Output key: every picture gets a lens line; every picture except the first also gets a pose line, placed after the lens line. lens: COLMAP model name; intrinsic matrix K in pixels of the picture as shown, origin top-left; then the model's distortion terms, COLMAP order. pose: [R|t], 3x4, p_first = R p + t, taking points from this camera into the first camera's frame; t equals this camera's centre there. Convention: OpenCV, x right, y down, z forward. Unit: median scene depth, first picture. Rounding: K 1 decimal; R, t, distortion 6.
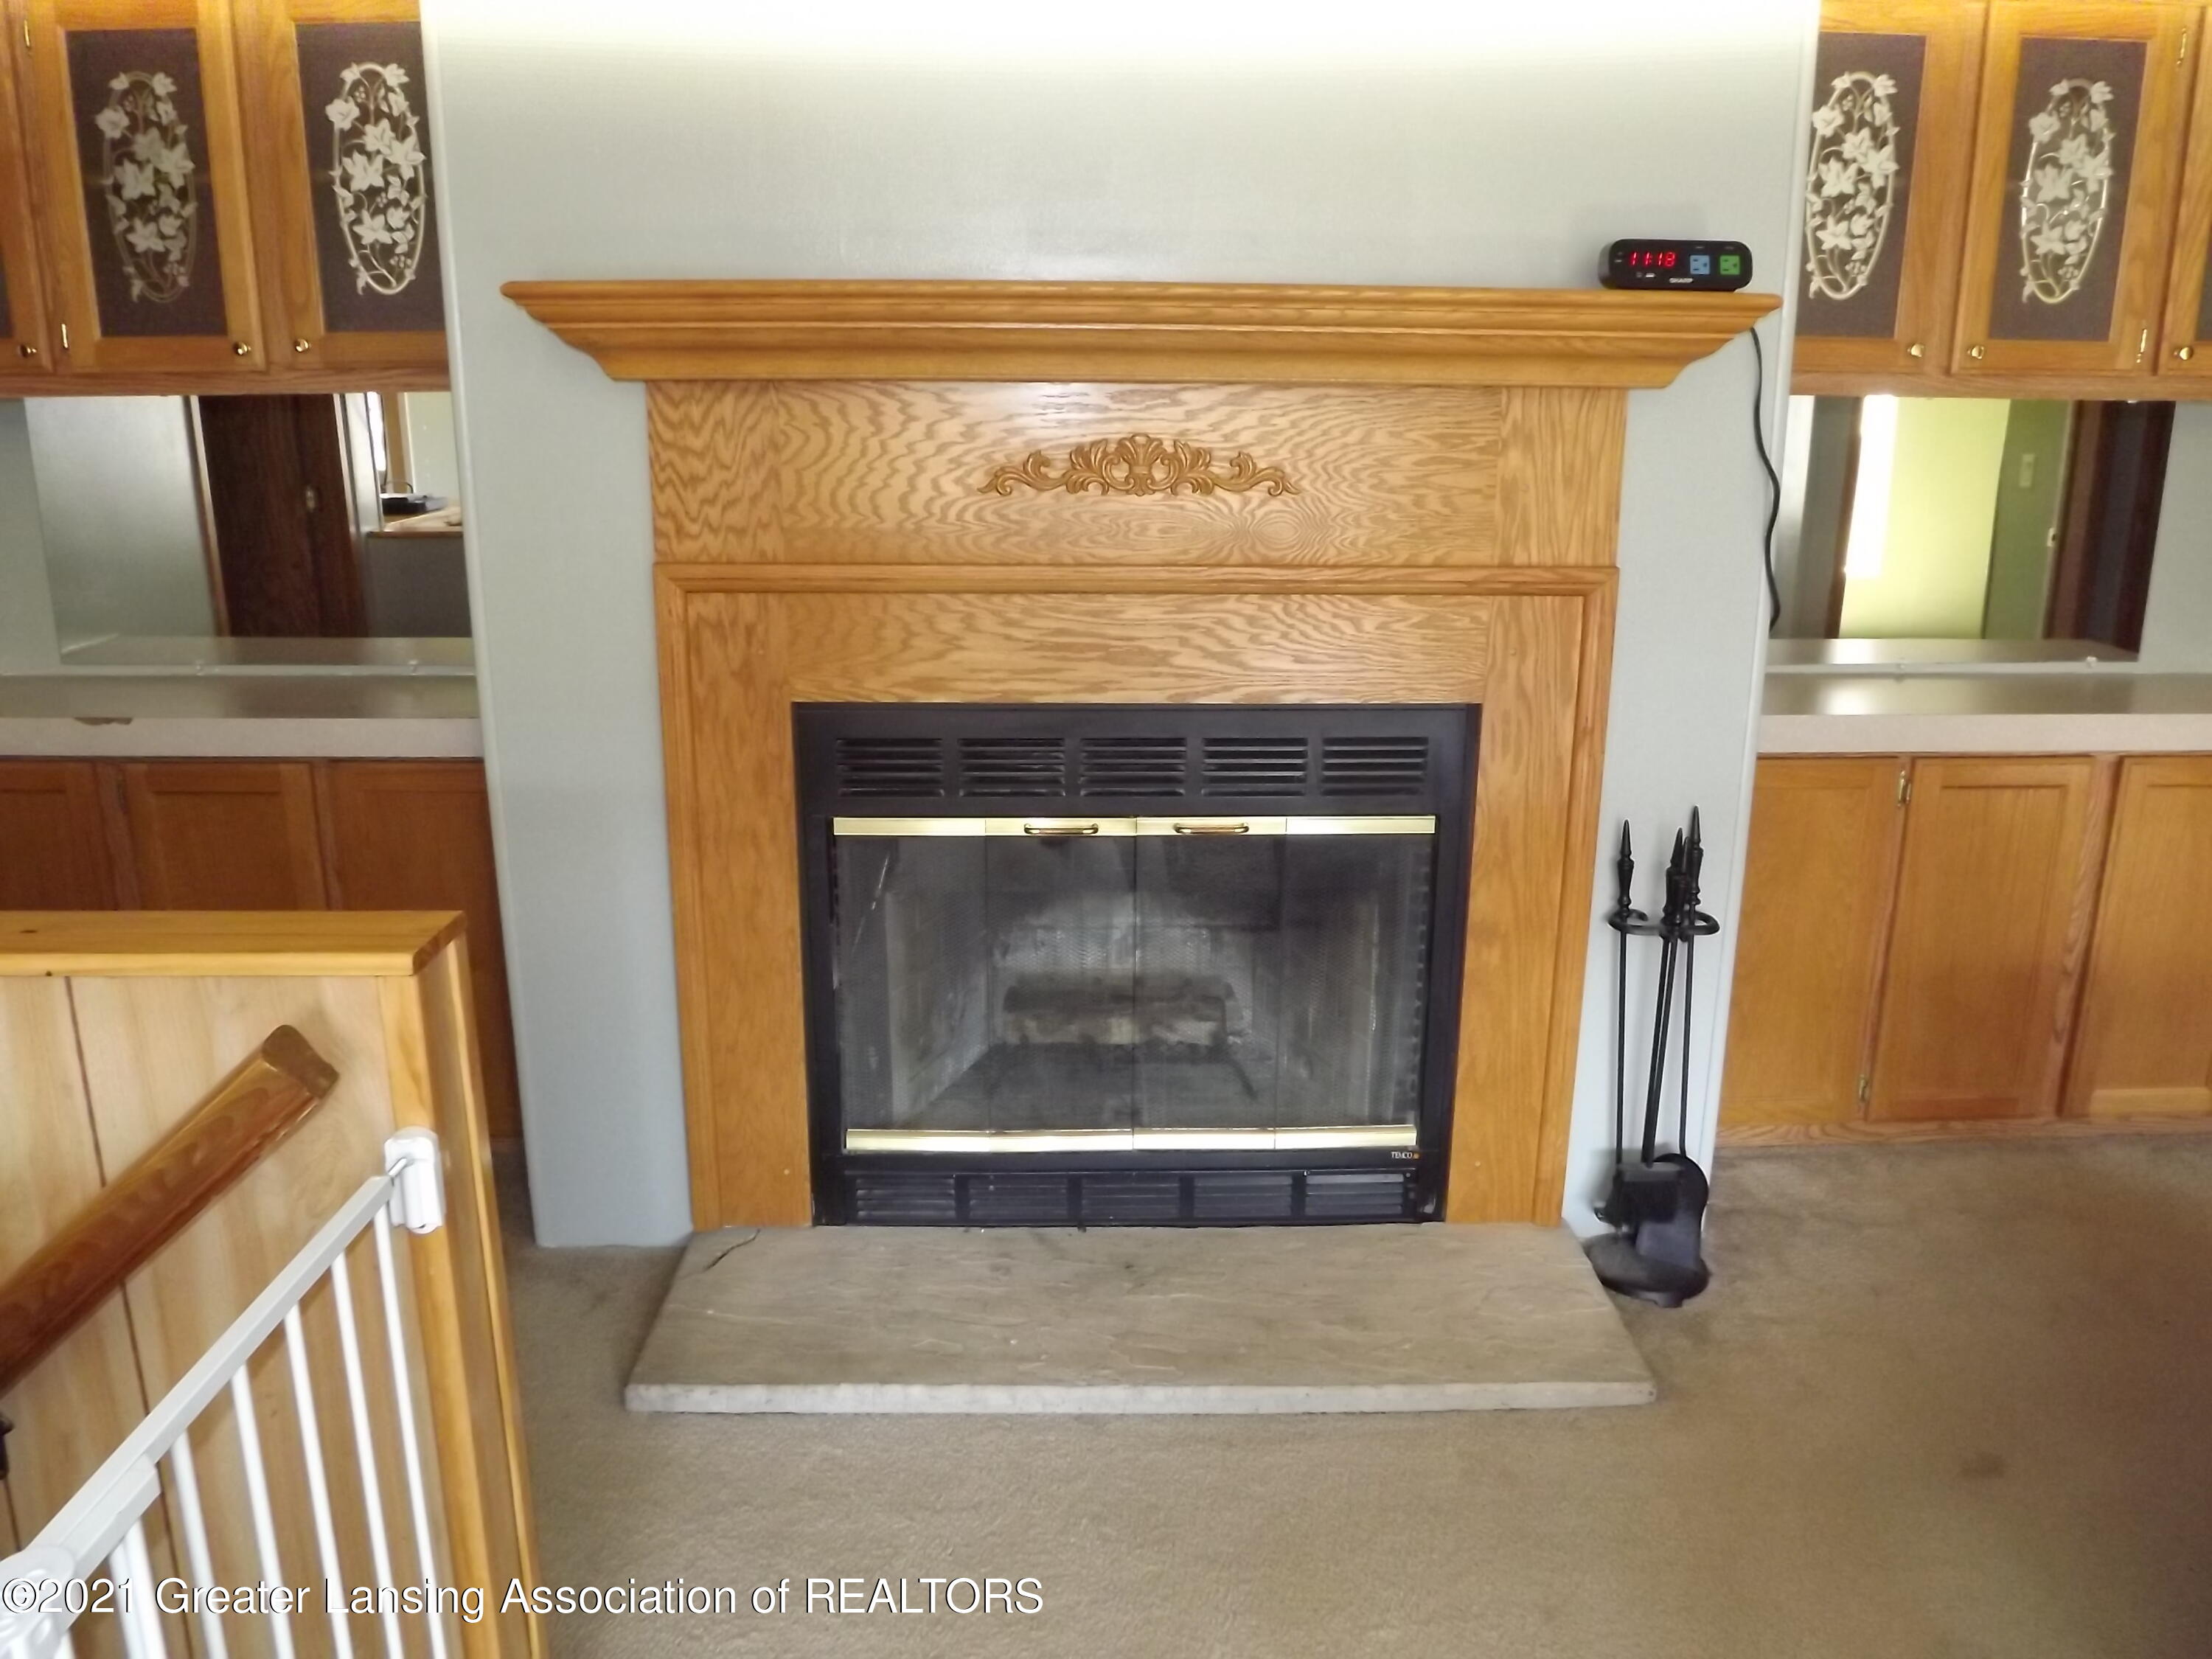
lens RADIAL K [[1666.4, 0, 1116.3], [0, 1666.4, 809.6], [0, 0, 1]] dist [-0.037795, -0.001487]
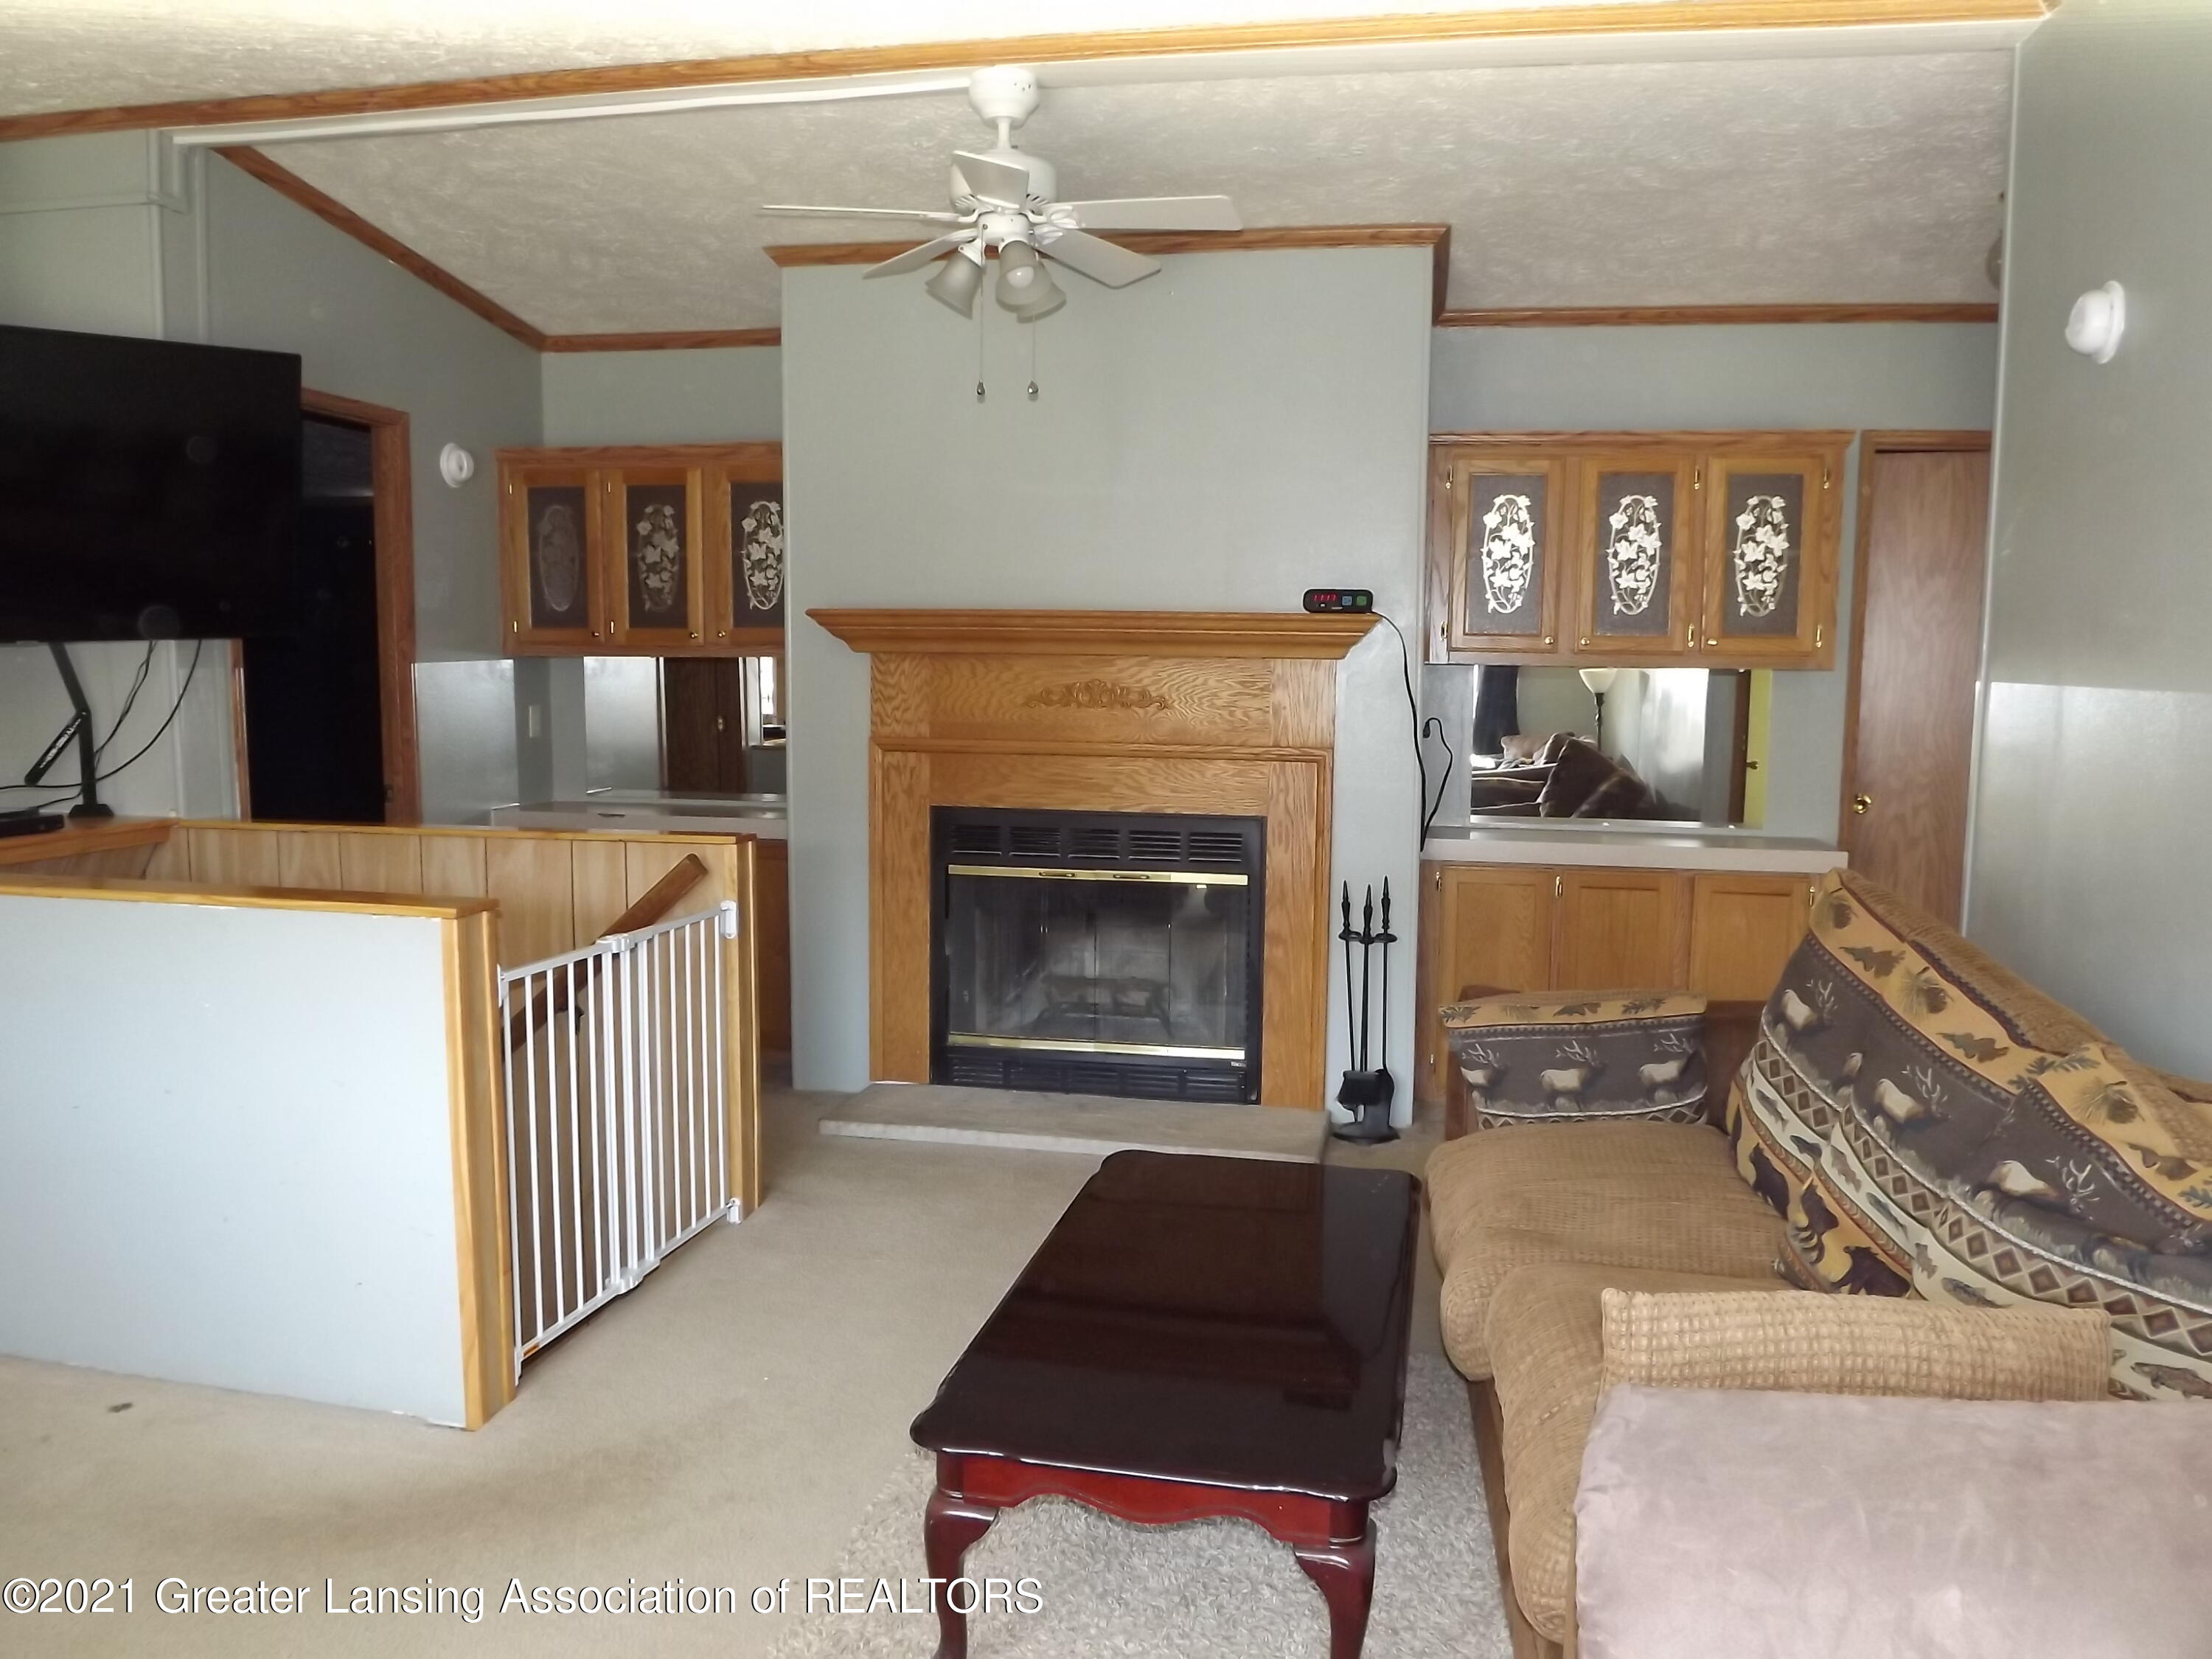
lens RADIAL K [[1553.1, 0, 1110.6], [0, 1553.1, 828.6], [0, 0, 1]] dist [0.004763, -0.006964]
pose [[0.979374, 0.029921, -0.199830, 0.402814], [-0.059332, 0.987963, -0.142859, 0.221550], [0.193151, 0.151768, 0.969360, -0.803403]]
